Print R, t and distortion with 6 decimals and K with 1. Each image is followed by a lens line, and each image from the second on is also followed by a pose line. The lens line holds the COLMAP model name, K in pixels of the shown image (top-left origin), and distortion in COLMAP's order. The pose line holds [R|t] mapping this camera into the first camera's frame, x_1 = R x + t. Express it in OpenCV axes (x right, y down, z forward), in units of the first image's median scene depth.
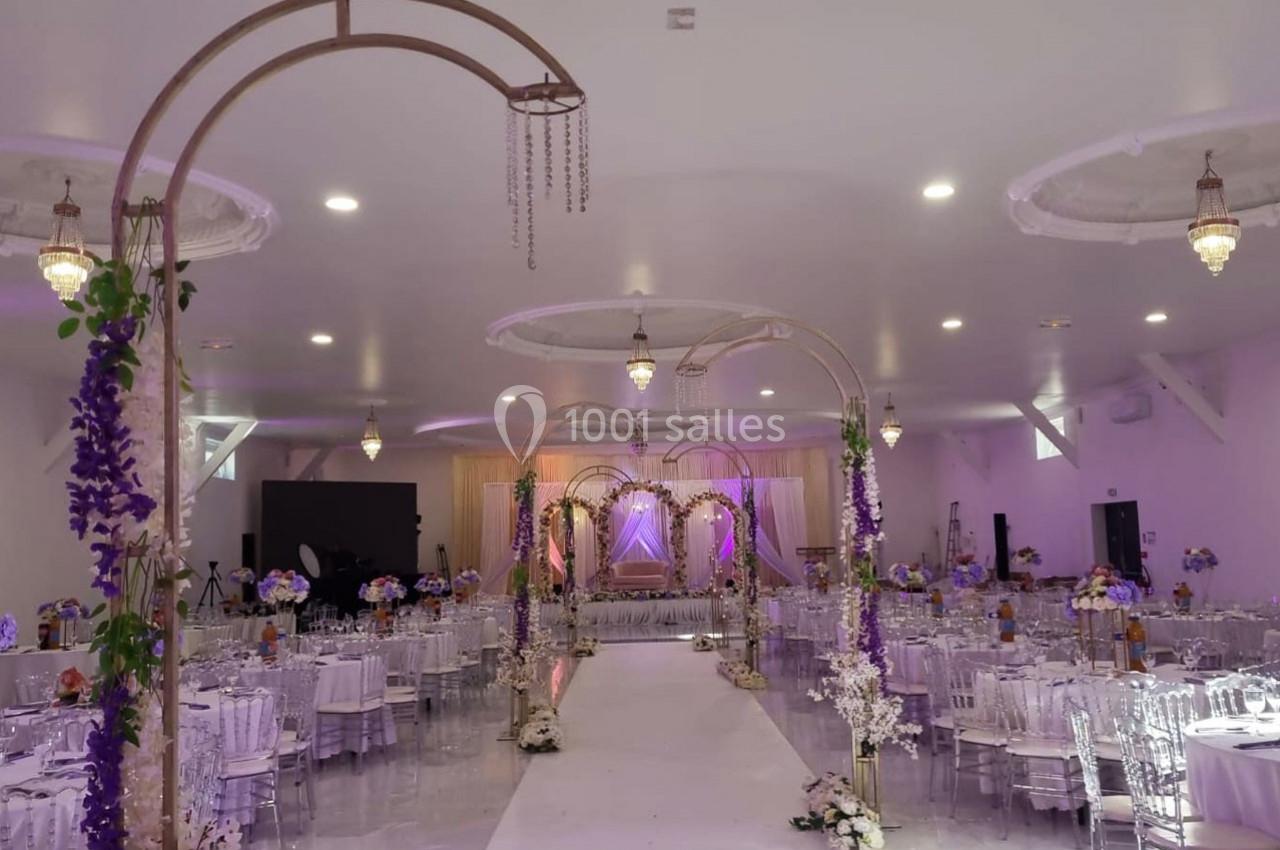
lens RADIAL K [[1114.2, 0, 672.0], [0, 1114.2, 425.8], [0, 0, 1]] dist [0.040740, 0.002947]
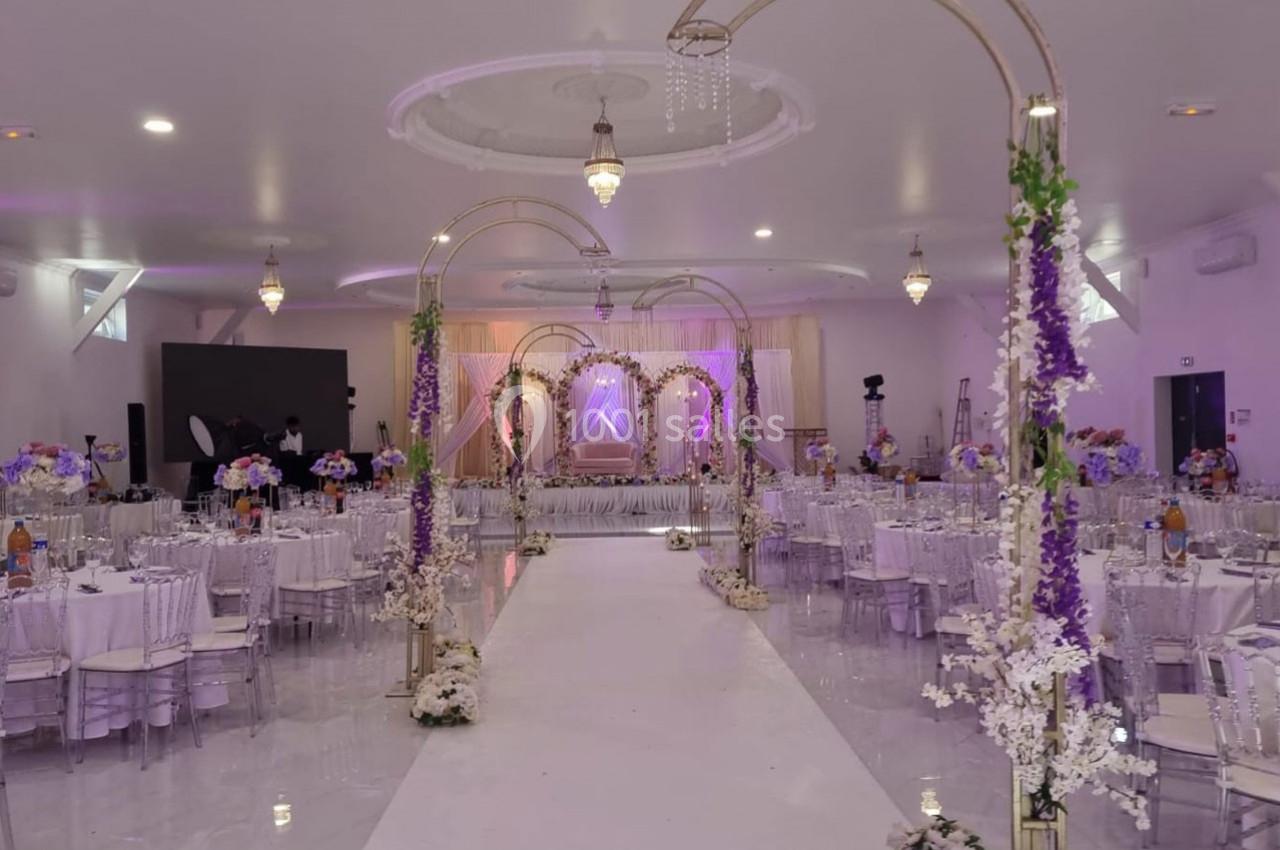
lens RADIAL K [[1127.9, 0, 614.4], [0, 1127.9, 425.1], [0, 0, 1]] dist [0.046606, -0.001693]
pose [[0.999724, 0.009454, -0.021498, -0.002674], [-0.007180, 0.994604, 0.103496, 0.024497], [0.022360, -0.103313, 0.994398, 0.180694]]
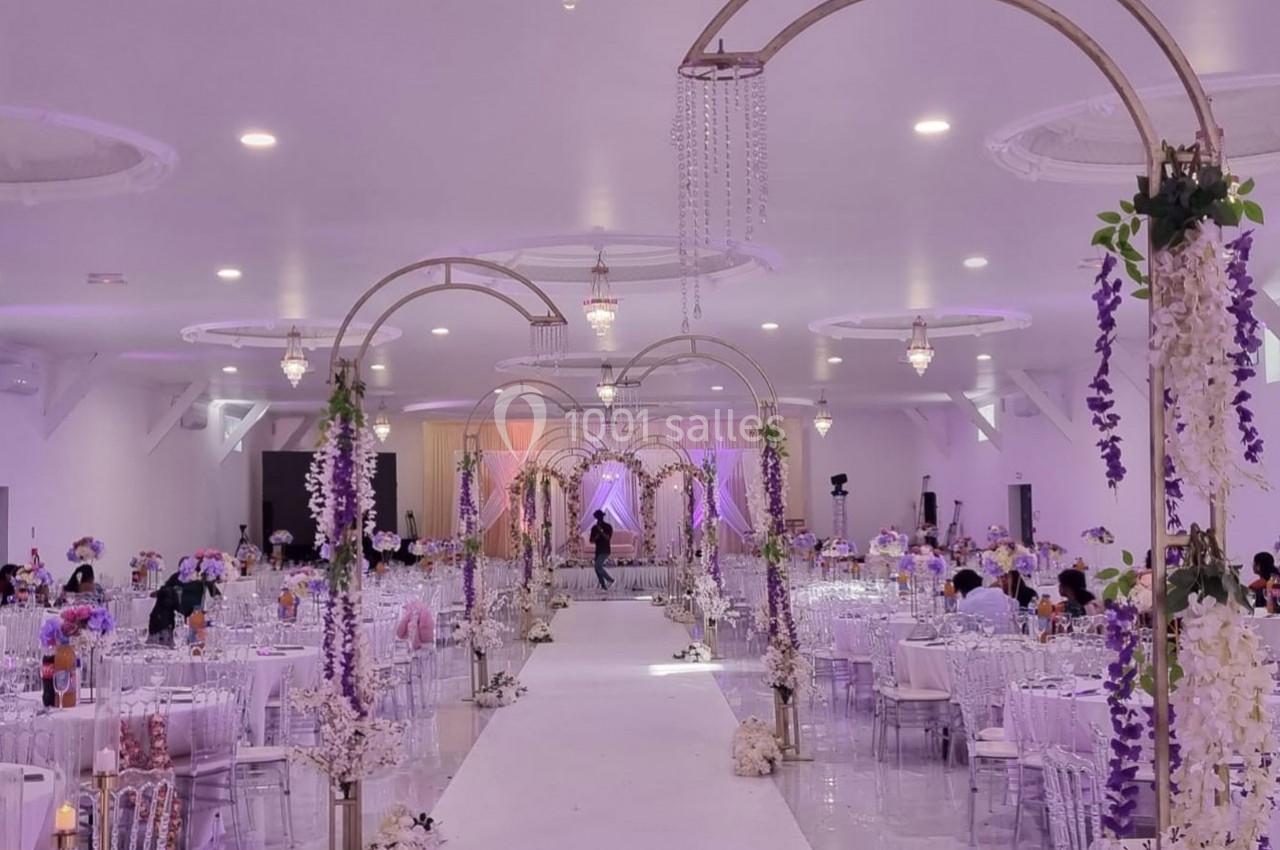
lens RADIAL K [[1551.0, 0, 640.0], [0, 1551.0, 425.0], [0, 0, 1]] dist [0.003834, -0.037208]
pose [[0.999816, 0.012549, -0.014514, 0.028791], [-0.011782, 0.998589, 0.051773, -0.075715], [0.015143, -0.051593, 0.998553, -0.638251]]
